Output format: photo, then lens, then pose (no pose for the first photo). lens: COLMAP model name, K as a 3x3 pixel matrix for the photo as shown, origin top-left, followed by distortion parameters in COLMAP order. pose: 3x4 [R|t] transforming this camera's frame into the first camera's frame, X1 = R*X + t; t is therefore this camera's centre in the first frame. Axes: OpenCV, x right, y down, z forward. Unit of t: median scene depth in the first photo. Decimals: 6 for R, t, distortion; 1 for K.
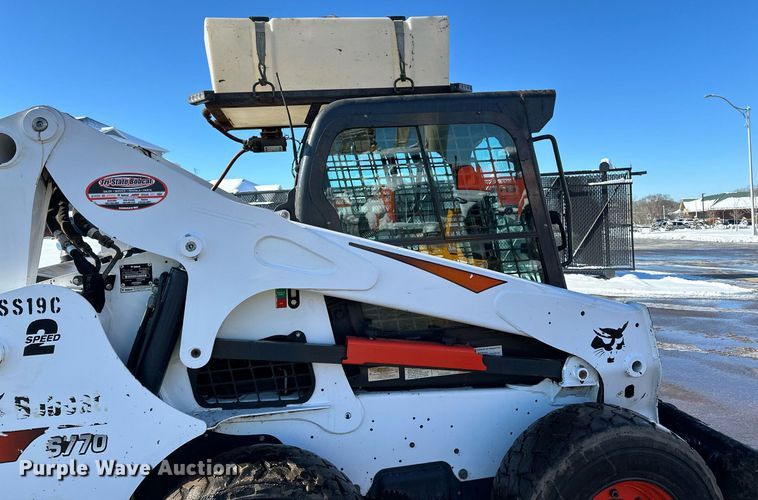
lens RADIAL K [[536.7, 0, 381.1], [0, 536.7, 218.4], [0, 0, 1]] dist [0.055208, -0.068404]
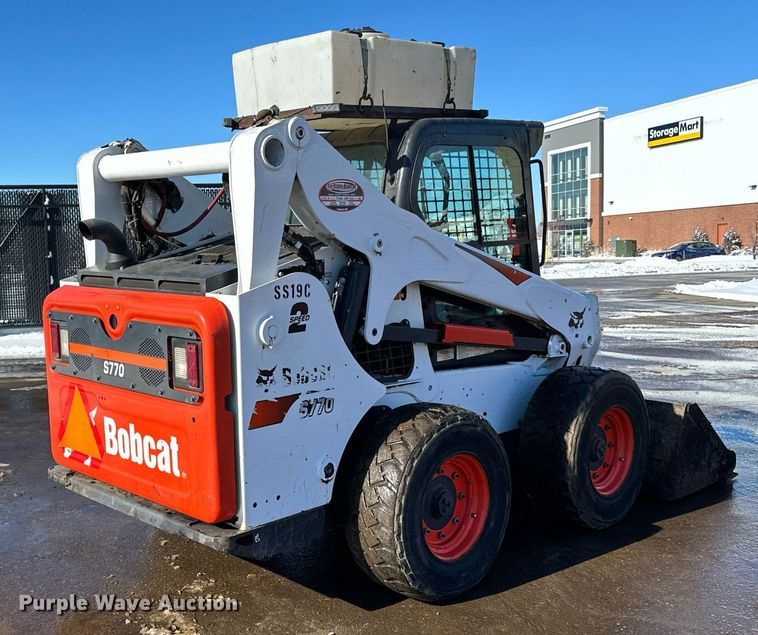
lens RADIAL K [[917.2, 0, 288.7], [0, 917.2, 337.2], [0, 0, 1]] dist [0.157276, -0.283223]
pose [[0.848964, -0.039015, 0.527009, -1.459678], [-0.012880, 0.995447, 0.094444, 0.062537], [-0.528294, -0.086968, 0.844596, -0.585657]]
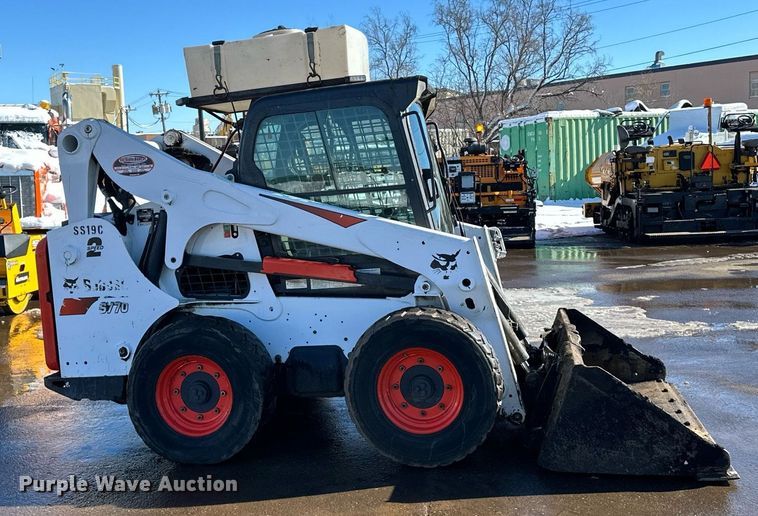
lens RADIAL K [[803.8, 0, 338.4], [0, 803.8, 243.5], [0, 0, 1]] dist [0.107868, 0.003802]
pose [[0.922590, 0.004915, -0.385750, 1.010051], [0.021999, 0.997622, 0.065324, 0.040183], [0.385153, -0.068754, 0.920288, -1.018933]]
